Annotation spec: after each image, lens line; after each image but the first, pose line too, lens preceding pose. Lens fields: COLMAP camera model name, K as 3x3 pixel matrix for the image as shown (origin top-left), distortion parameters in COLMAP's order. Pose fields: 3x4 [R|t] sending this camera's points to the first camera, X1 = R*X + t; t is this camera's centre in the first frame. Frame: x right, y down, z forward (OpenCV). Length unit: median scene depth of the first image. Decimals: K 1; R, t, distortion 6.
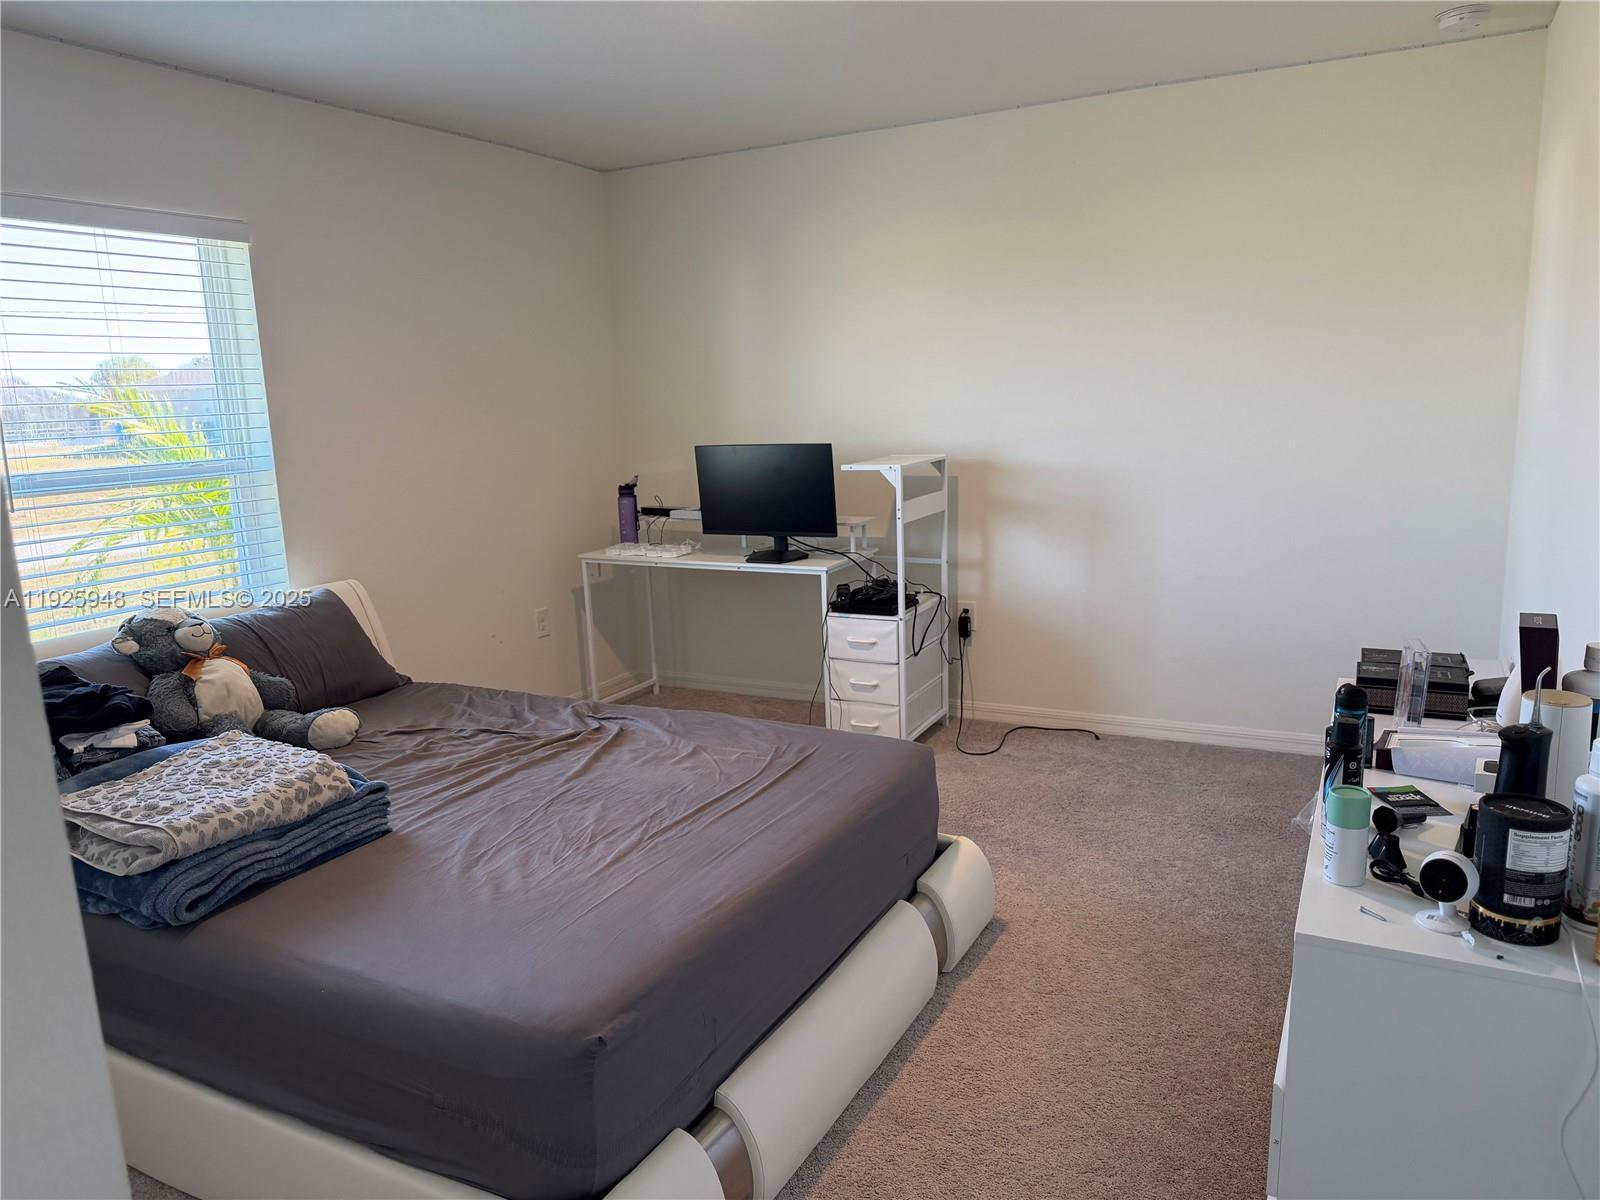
lens RADIAL K [[1106.8, 0, 800.0], [0, 1106.8, 600.0], [0, 0, 1]] dist [-0.005096, -0.035290]
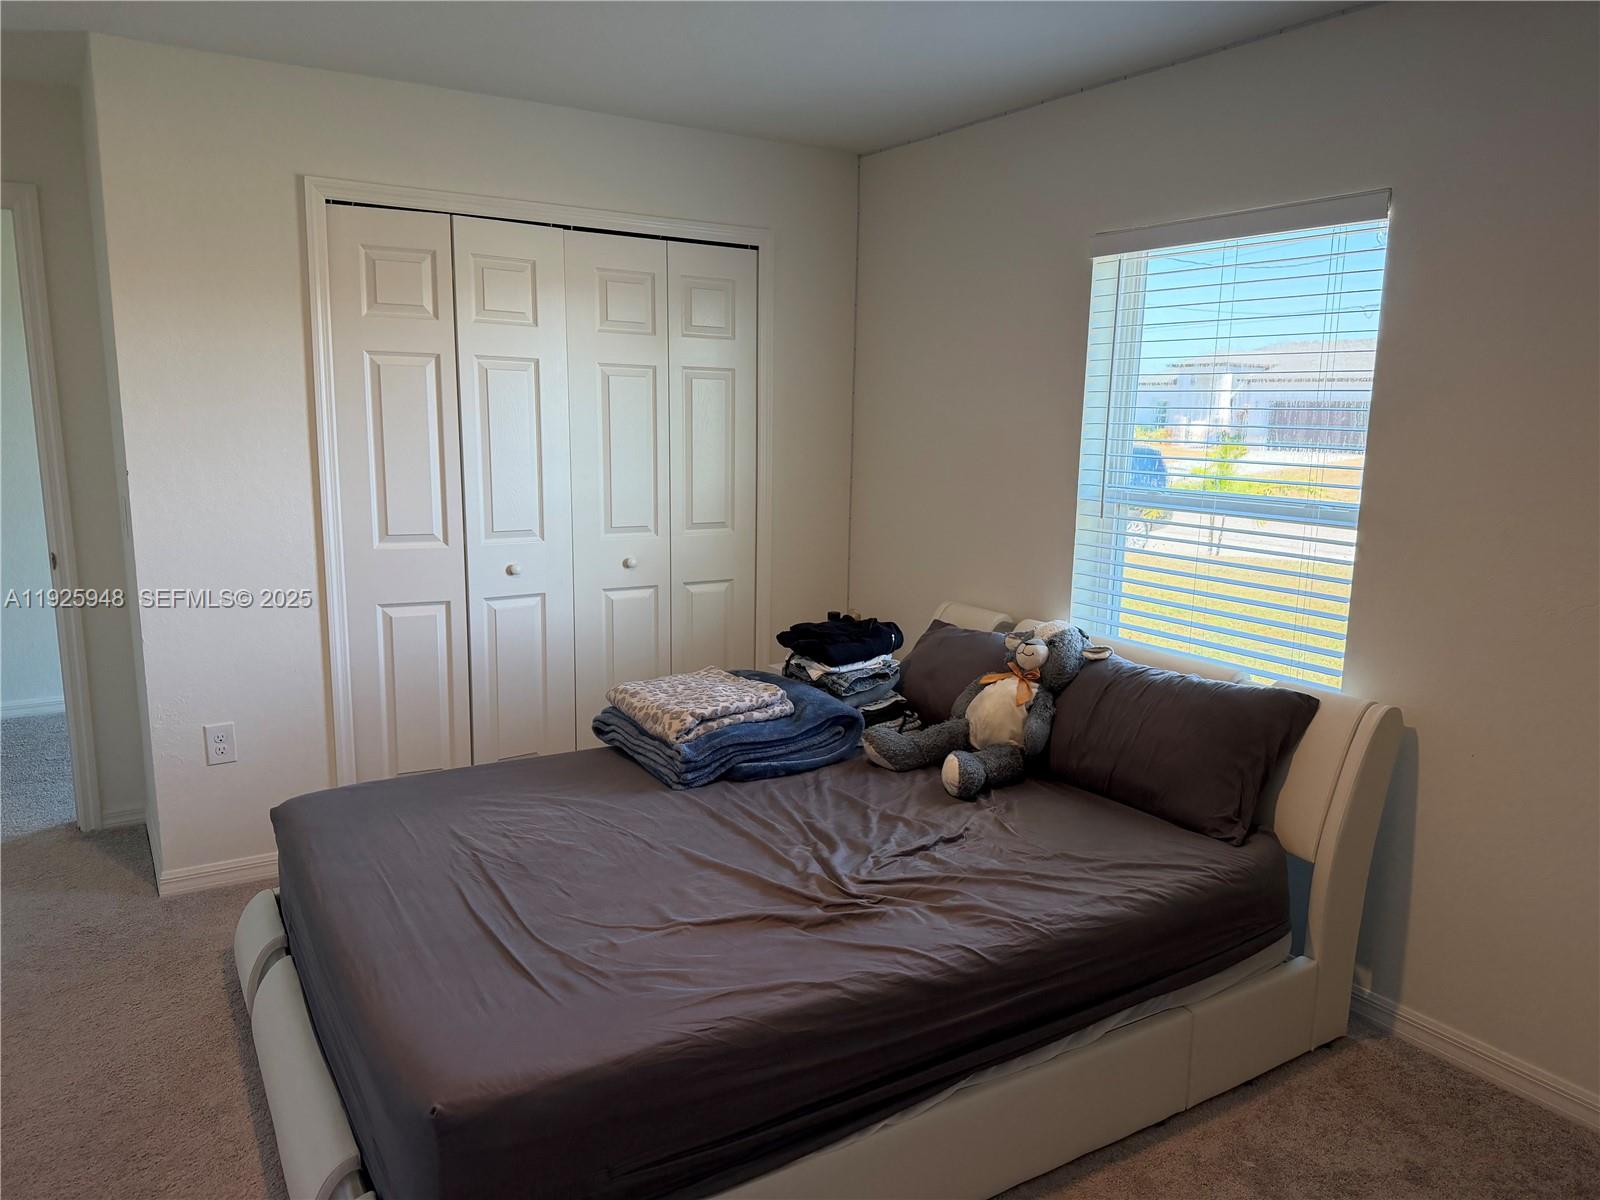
lens RADIAL K [[1106.8, 0, 800.0], [0, 1106.8, 600.0], [0, 0, 1]] dist [-0.005096, -0.035290]
pose [[-0.503576, 0.184132, -0.844101, 0.457681], [-0.140581, 0.946539, 0.290346, -0.301252], [0.852437, 0.264876, -0.450769, 1.405911]]
